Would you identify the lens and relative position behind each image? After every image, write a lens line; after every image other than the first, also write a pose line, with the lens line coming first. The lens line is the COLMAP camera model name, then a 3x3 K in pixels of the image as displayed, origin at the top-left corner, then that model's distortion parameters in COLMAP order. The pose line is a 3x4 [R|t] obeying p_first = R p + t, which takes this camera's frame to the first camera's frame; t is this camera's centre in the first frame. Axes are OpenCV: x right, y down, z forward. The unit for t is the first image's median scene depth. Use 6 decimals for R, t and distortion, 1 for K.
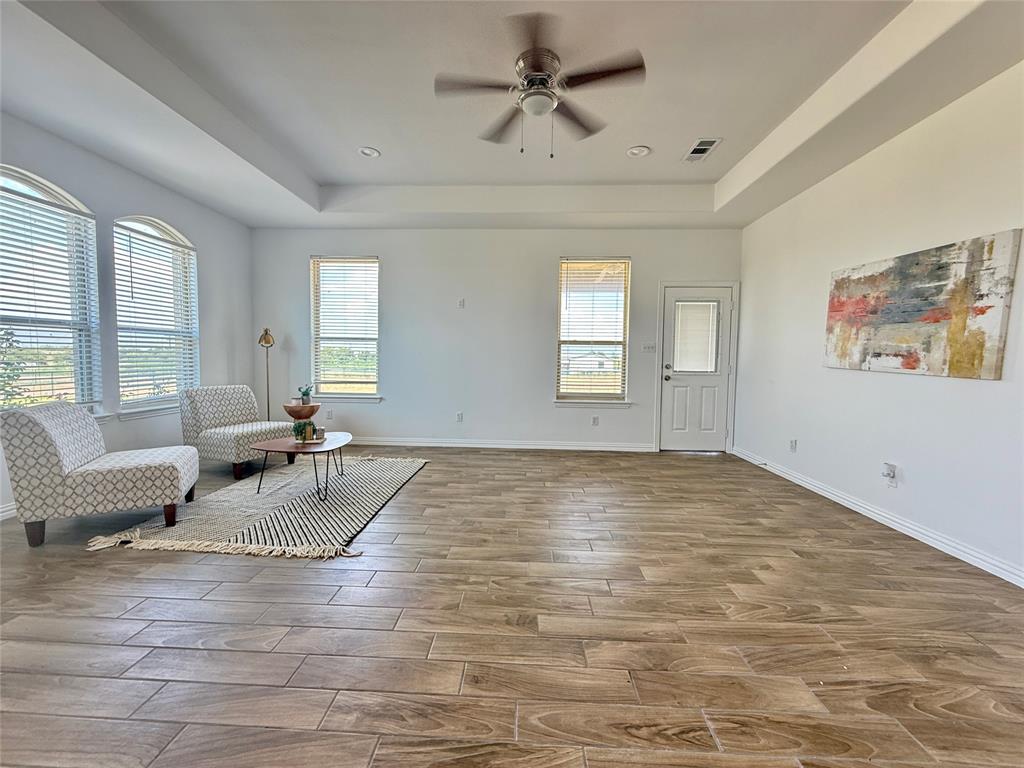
lens RADIAL K [[411.8, 0, 509.6], [0, 411.8, 382.8], [0, 0, 1]] dist [-0.000778, -0.000049]
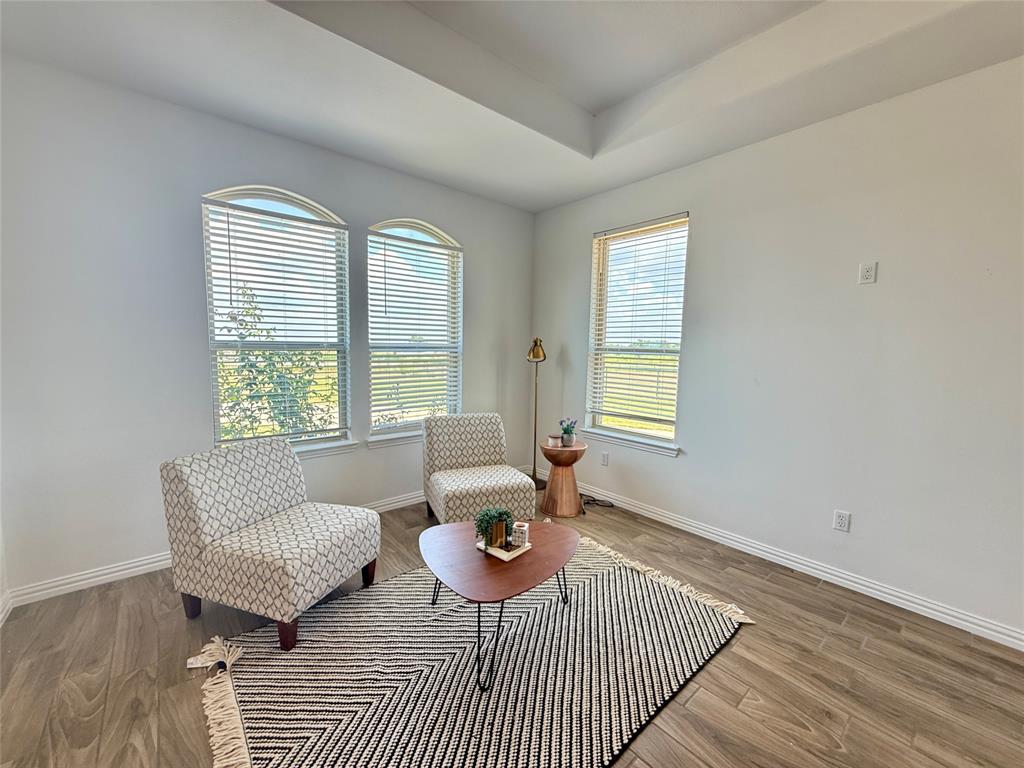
lens RADIAL K [[411.8, 0, 506.9], [0, 411.8, 385.0], [0, 0, 1]] dist [-0.000778, -0.000049]
pose [[0.682471, 0.064224, -0.728085, -0.061658], [-0.050116, 0.997899, 0.041048, -0.082113], [0.729192, 0.008475, 0.684256, 0.476465]]
